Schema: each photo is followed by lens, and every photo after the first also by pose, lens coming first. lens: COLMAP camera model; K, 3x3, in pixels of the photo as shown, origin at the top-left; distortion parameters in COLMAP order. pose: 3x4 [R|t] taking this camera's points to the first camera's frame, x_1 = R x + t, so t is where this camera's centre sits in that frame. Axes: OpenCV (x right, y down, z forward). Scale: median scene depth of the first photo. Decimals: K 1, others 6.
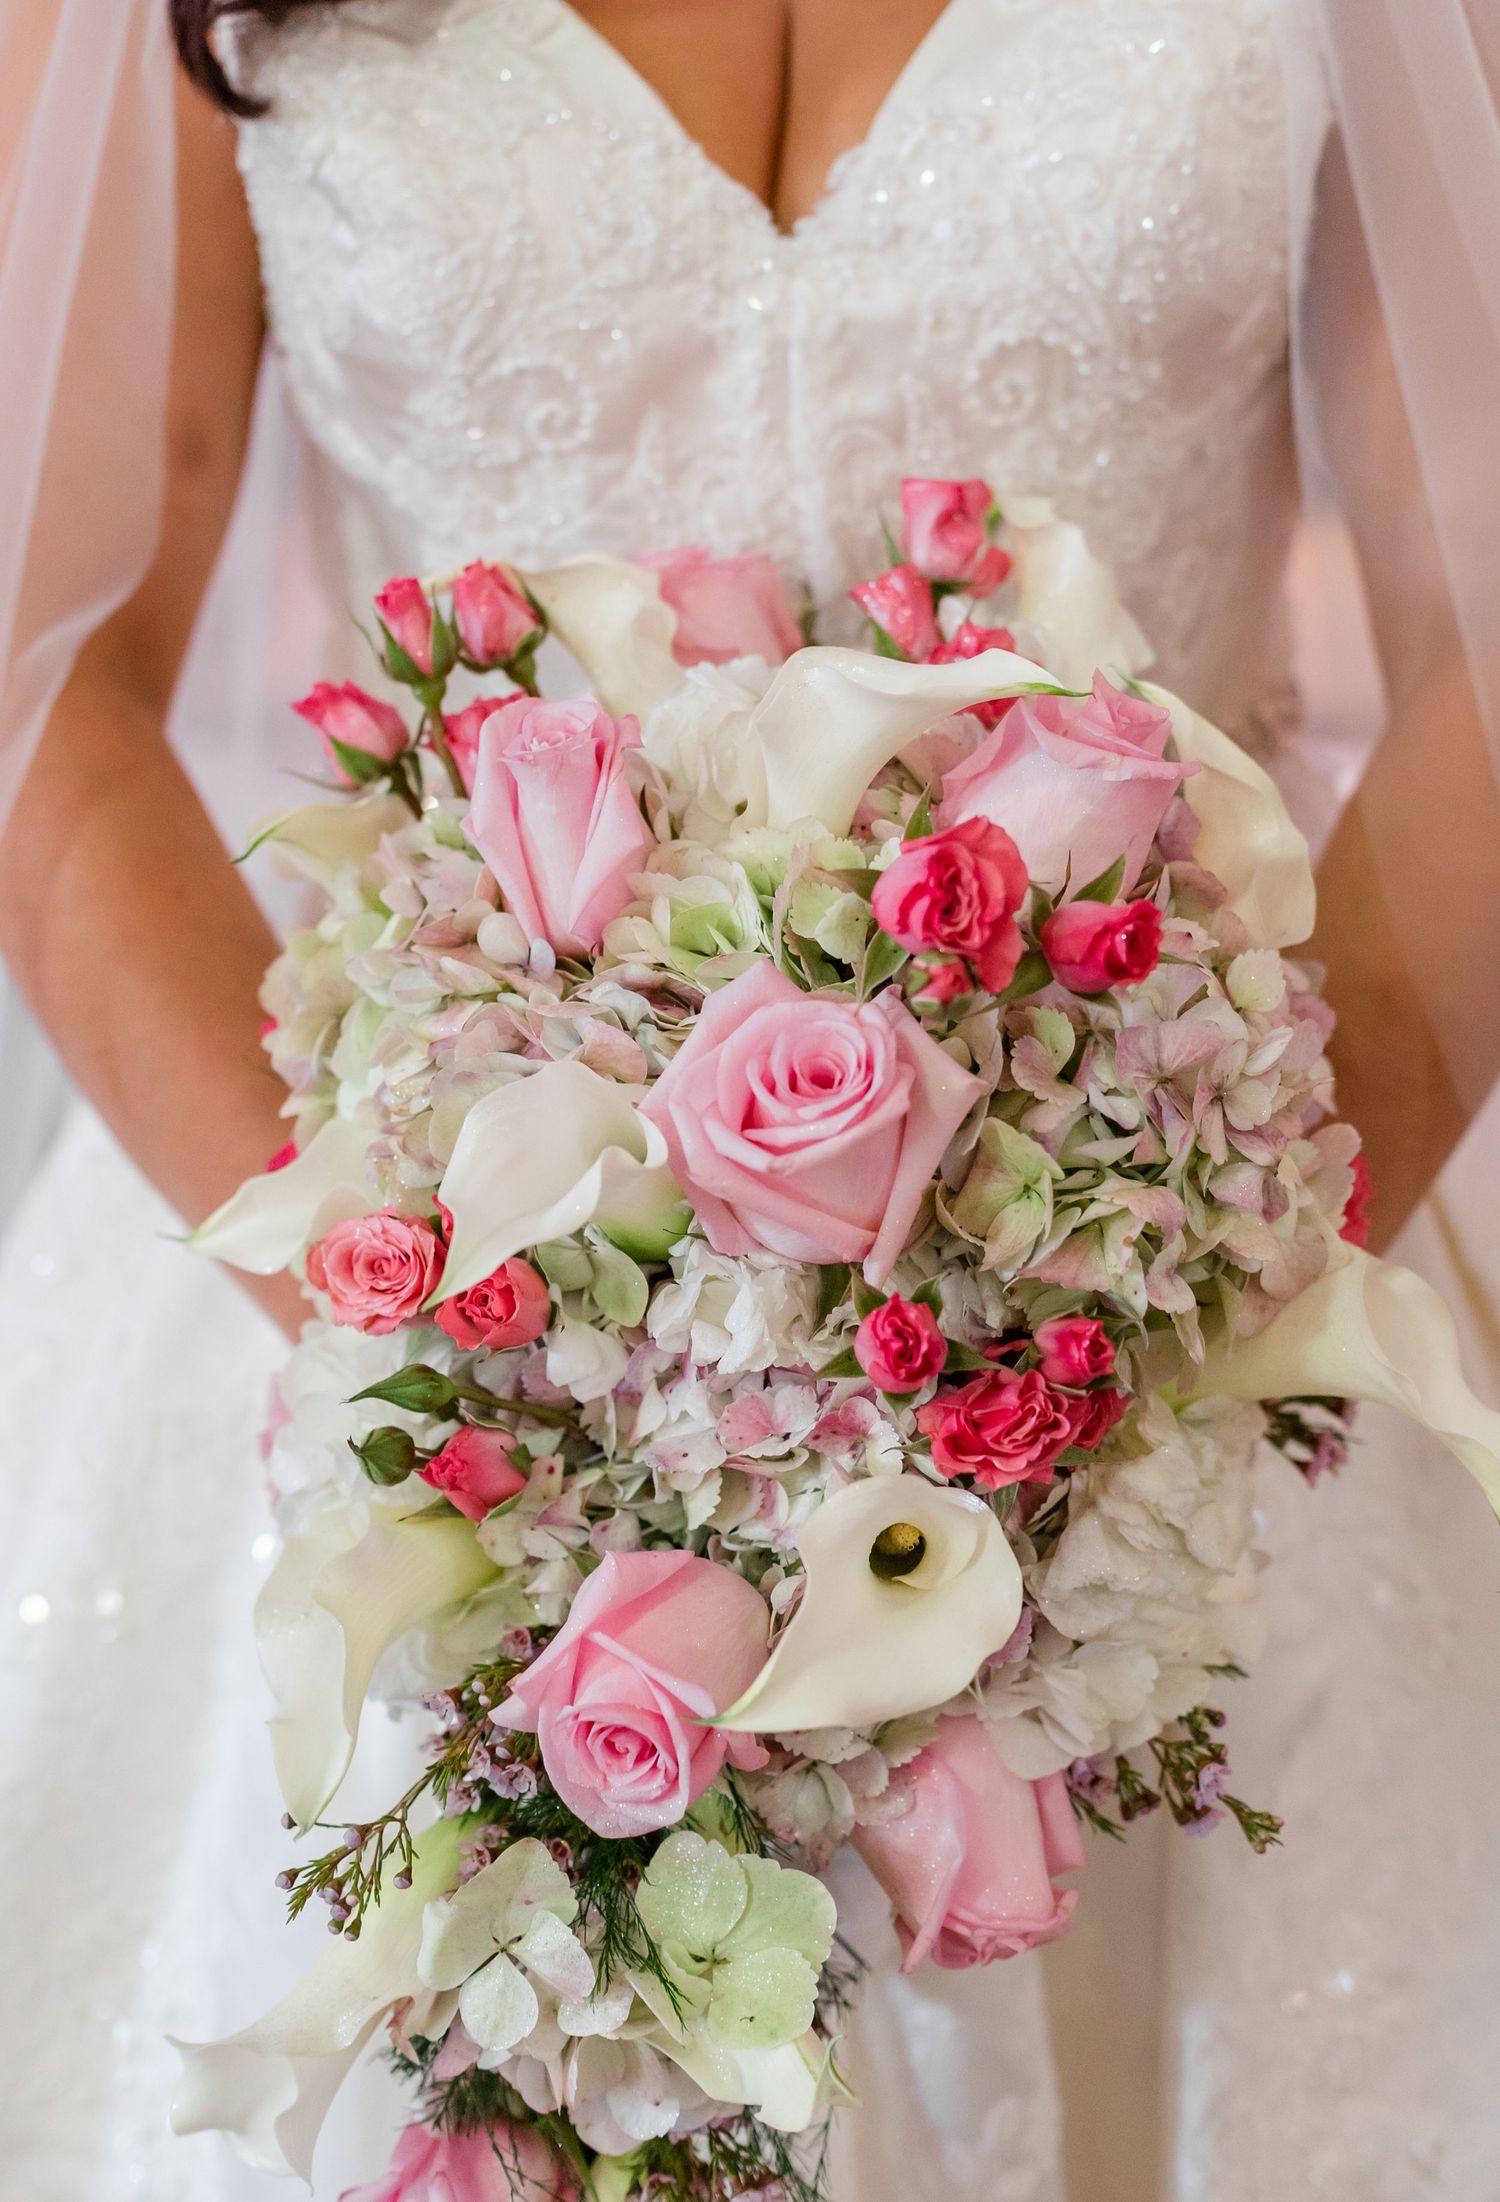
lens RADIAL K [[3049.5, 0, 747.3], [0, 3049.5, 997.4], [0, 0, 1]] dist [0.165118, 0.011493]
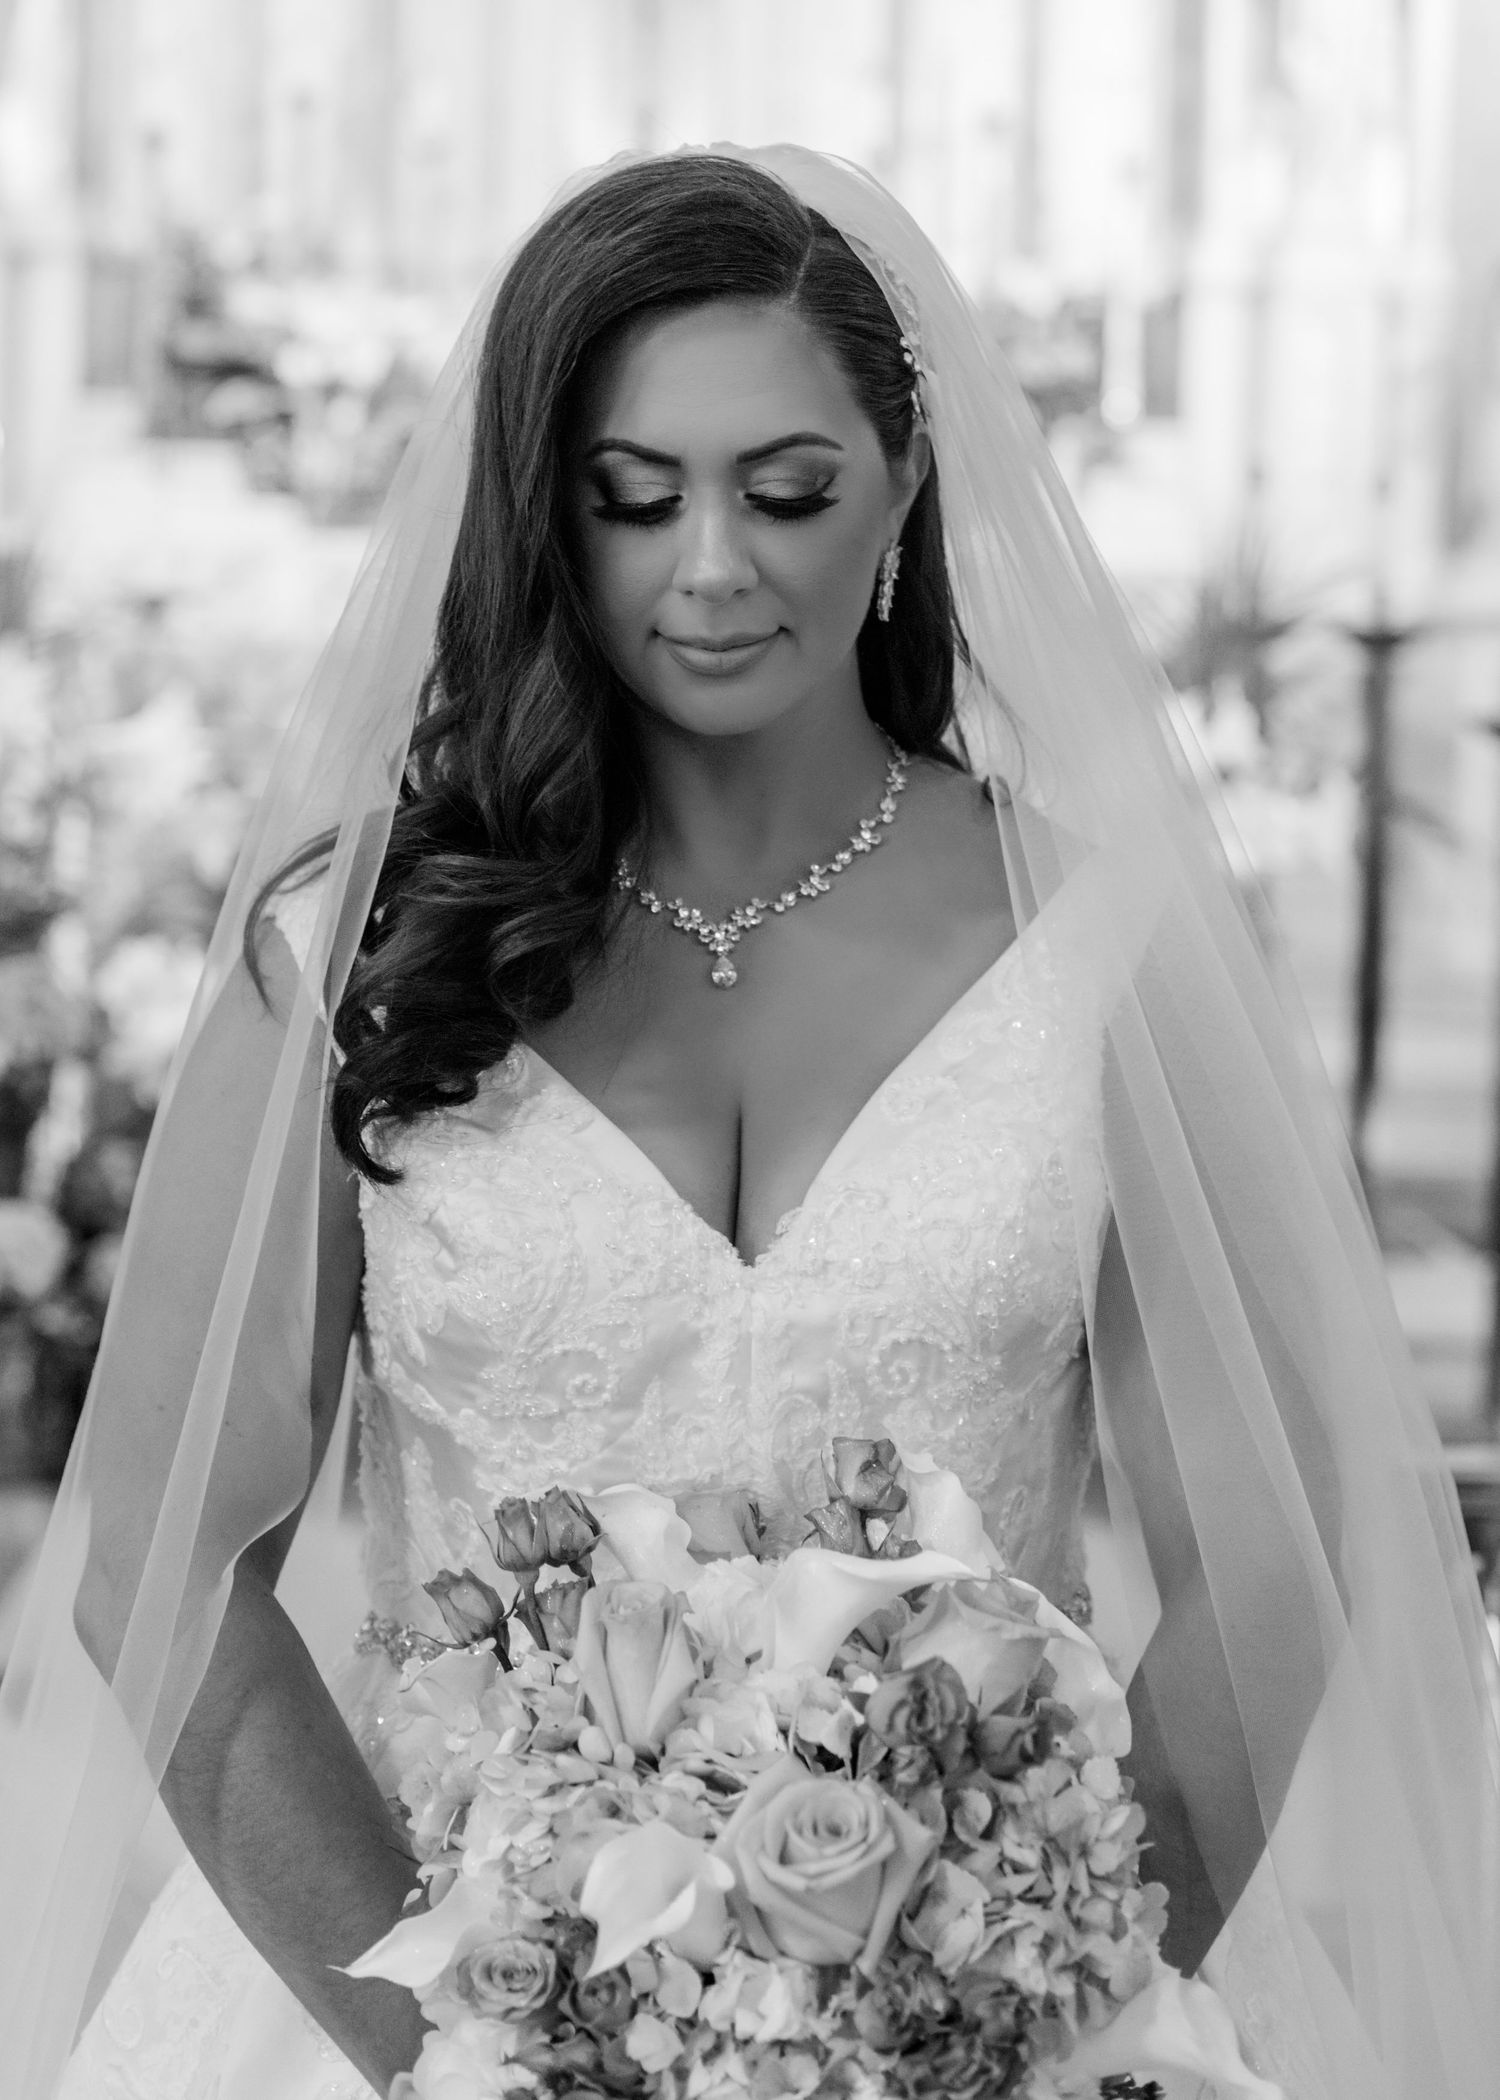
lens RADIAL K [[3667.3, 0, 750.0], [0, 3667.3, 1050.0], [0, 0, 1]] dist [0.029744, -0.048947]
pose [[0.990186, 0.033467, 0.135692, -0.244898], [0.002163, 0.967119, -0.254315, 0.101544], [-0.139742, 0.252113, 0.957555, -0.737144]]
